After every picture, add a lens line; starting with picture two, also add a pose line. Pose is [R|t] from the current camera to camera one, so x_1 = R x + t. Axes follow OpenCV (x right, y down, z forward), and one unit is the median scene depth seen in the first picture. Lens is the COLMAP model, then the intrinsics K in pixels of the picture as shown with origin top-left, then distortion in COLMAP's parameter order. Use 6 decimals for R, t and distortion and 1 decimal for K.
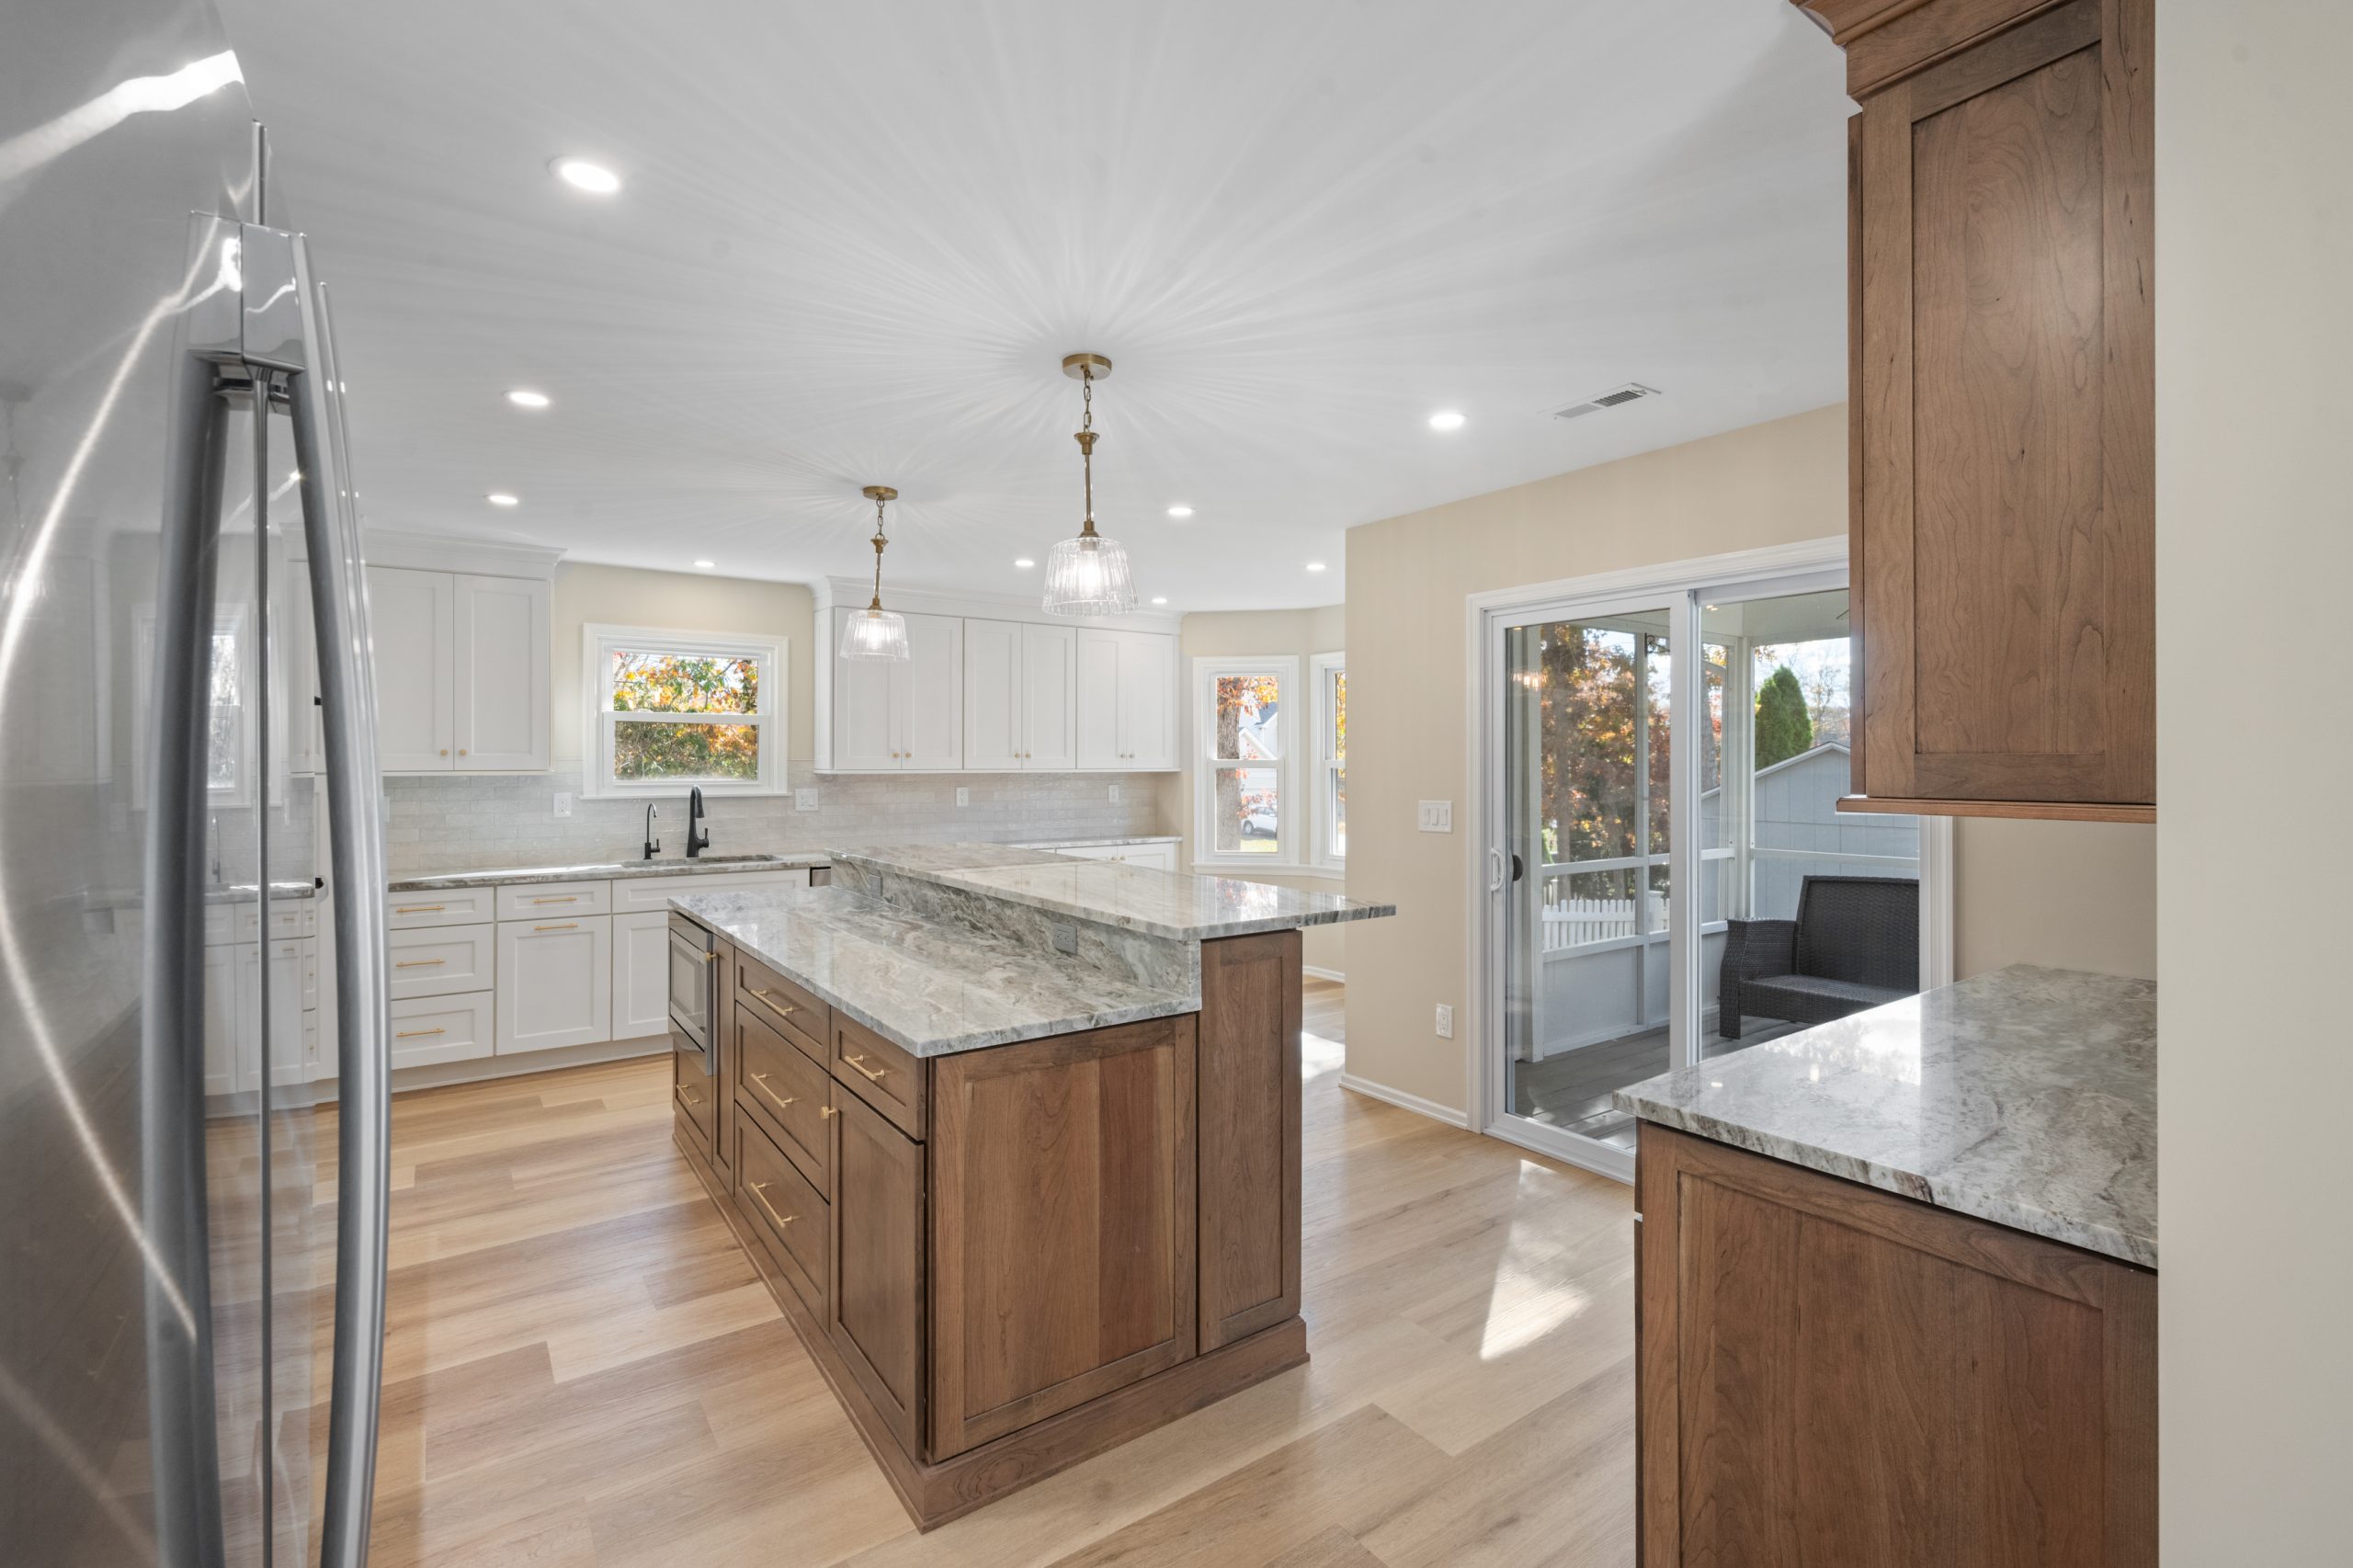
lens RADIAL K [[1058.6, 0, 1177.4], [0, 1058.6, 764.6], [0, 0, 1]] dist [0.001780, -0.000206]
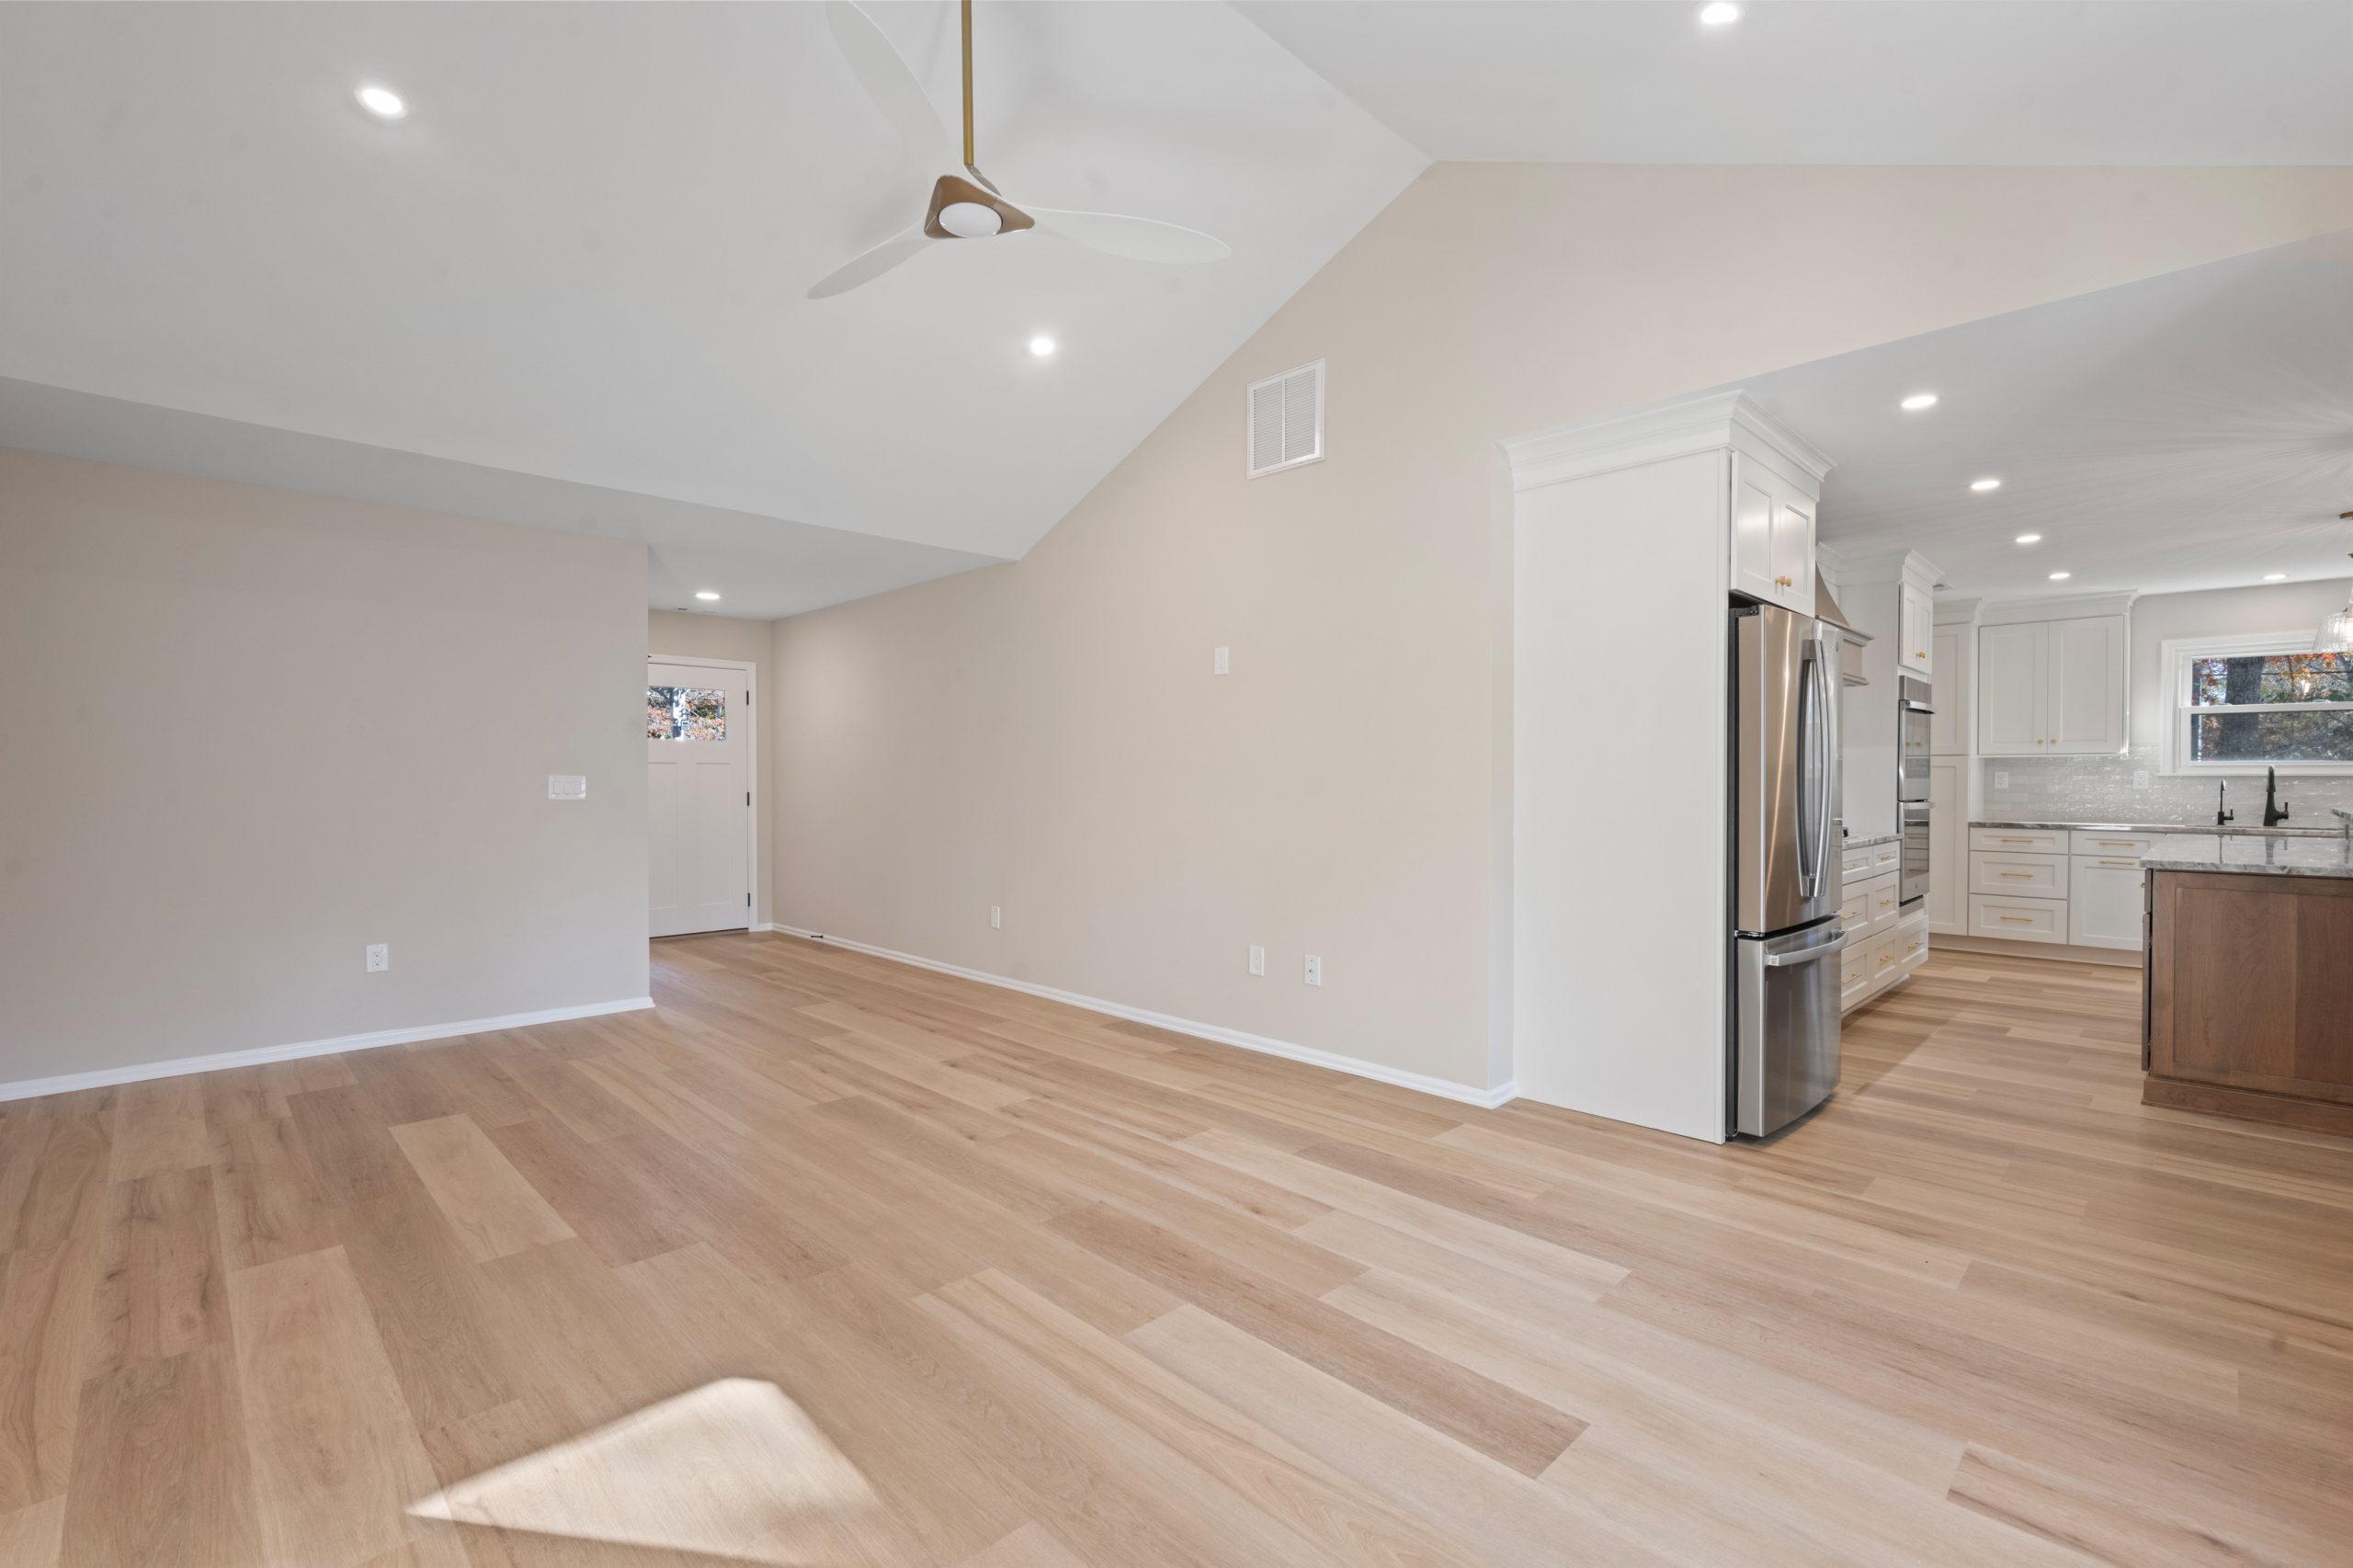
lens RADIAL K [[1035.5, 0, 1172.7], [0, 1035.5, 789.9], [0, 0, 1]] dist [0.000882, -0.000179]
pose [[0.162480, 0.011329, -0.986647, 0.858366], [-0.002928, 0.999935, 0.011000, 0.067761], [0.986707, 0.001102, 0.162503, -0.698588]]
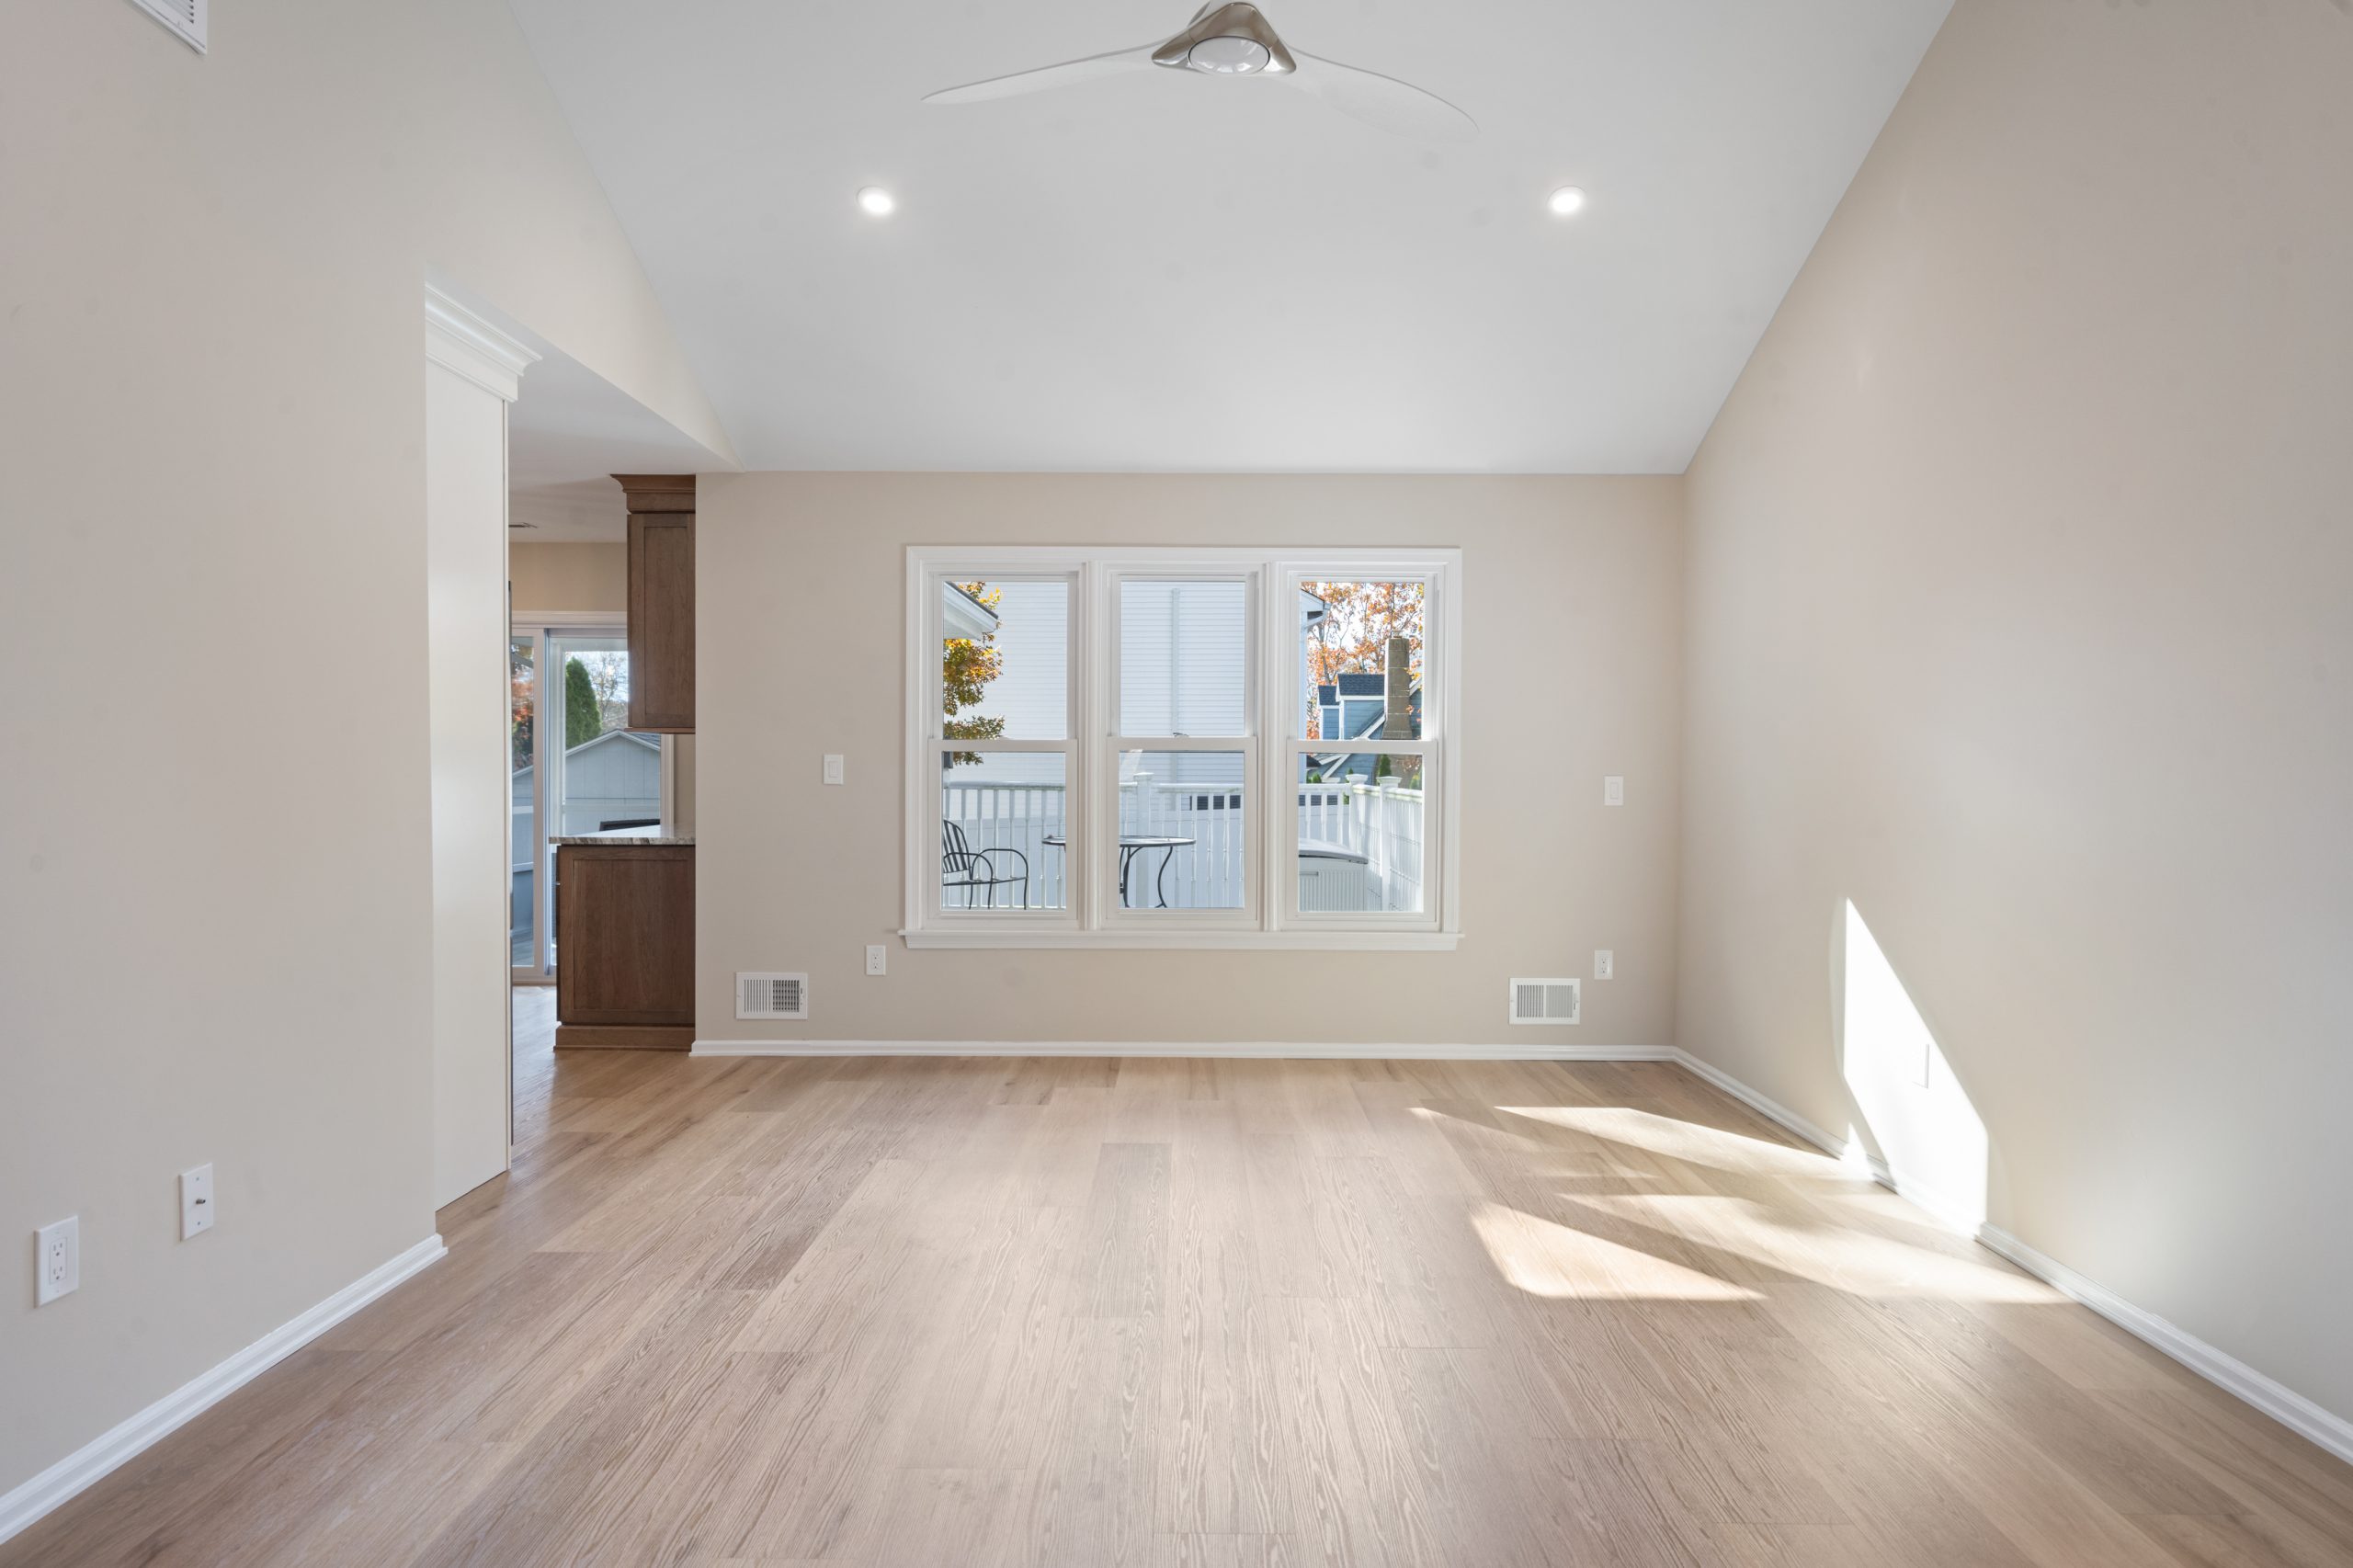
lens RADIAL K [[1340.5, 0, 1183.6], [0, 1340.5, 792.4], [0, 0, 1]] dist [-0.002747, 0.001637]
pose [[0.577024, -0.008959, 0.816678, -0.757309], [-0.005588, 0.999873, 0.014917, 0.068963], [-0.816708, -0.013171, 0.576901, -1.204123]]
